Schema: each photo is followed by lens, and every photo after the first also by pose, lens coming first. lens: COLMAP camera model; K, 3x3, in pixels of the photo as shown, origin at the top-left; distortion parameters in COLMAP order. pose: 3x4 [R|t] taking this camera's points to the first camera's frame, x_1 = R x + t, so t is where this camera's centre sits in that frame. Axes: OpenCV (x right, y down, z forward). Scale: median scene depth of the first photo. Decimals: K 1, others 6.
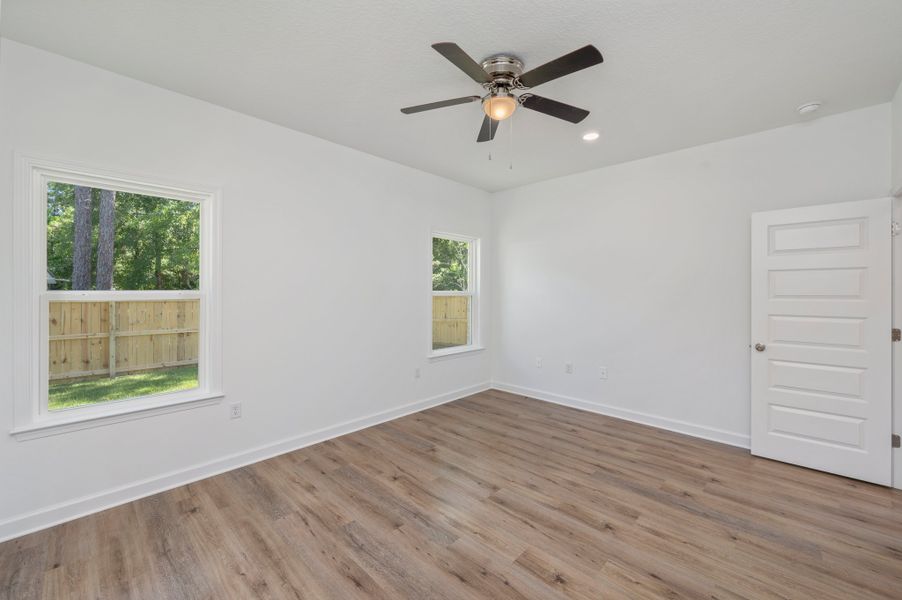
lens RADIAL K [[363.2, 0, 451.0], [0, 363.2, 300.0], [0, 0, 1]] dist [-0.000937, -0.000142]
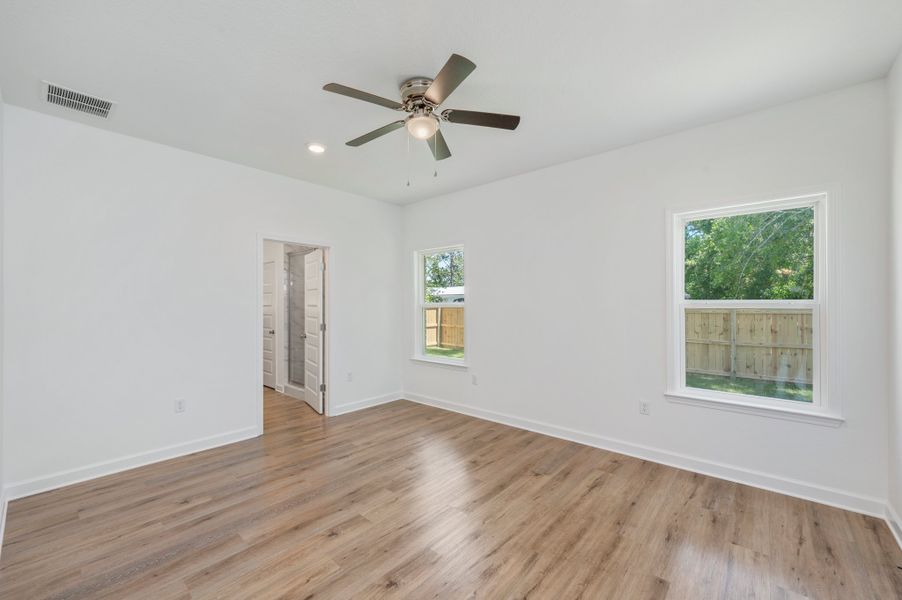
lens RADIAL K [[363.2, 0, 451.0], [0, 363.2, 300.0], [0, 0, 1]] dist [-0.000937, -0.000142]
pose [[0.046790, -0.014431, -0.998800, 0.887536], [-0.017758, 0.999726, -0.015276, -0.009183], [0.998747, 0.018452, 0.046521, 0.754406]]
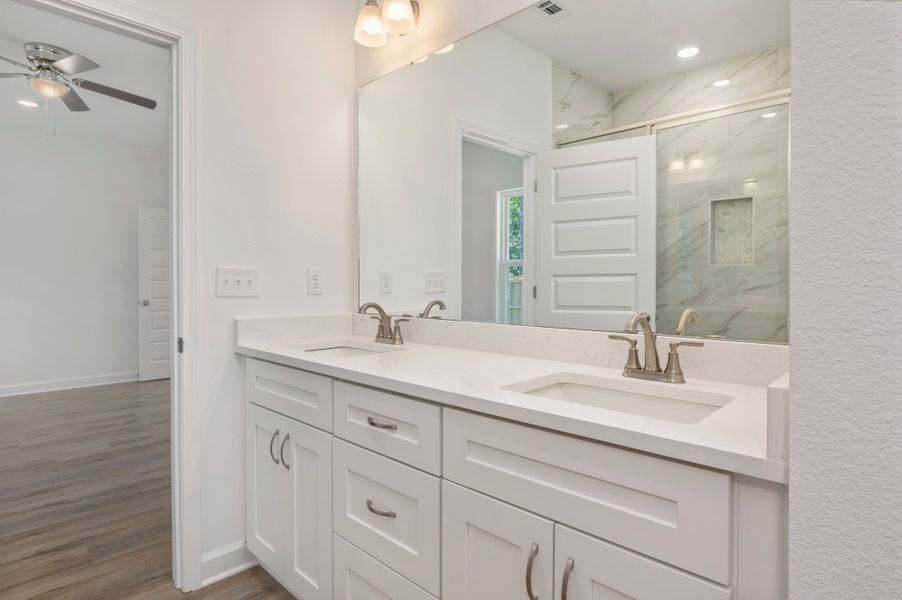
lens RADIAL K [[492.2, 0, 450.4], [0, 492.2, 287.0], [0, 0, 1]] dist [-0.001275, -0.000270]
pose [[0.004502, -0.011834, 0.999920, -1.037444], [0.018867, 0.999753, 0.011747, 0.065039], [-0.999812, 0.018812, 0.004724, -0.200321]]
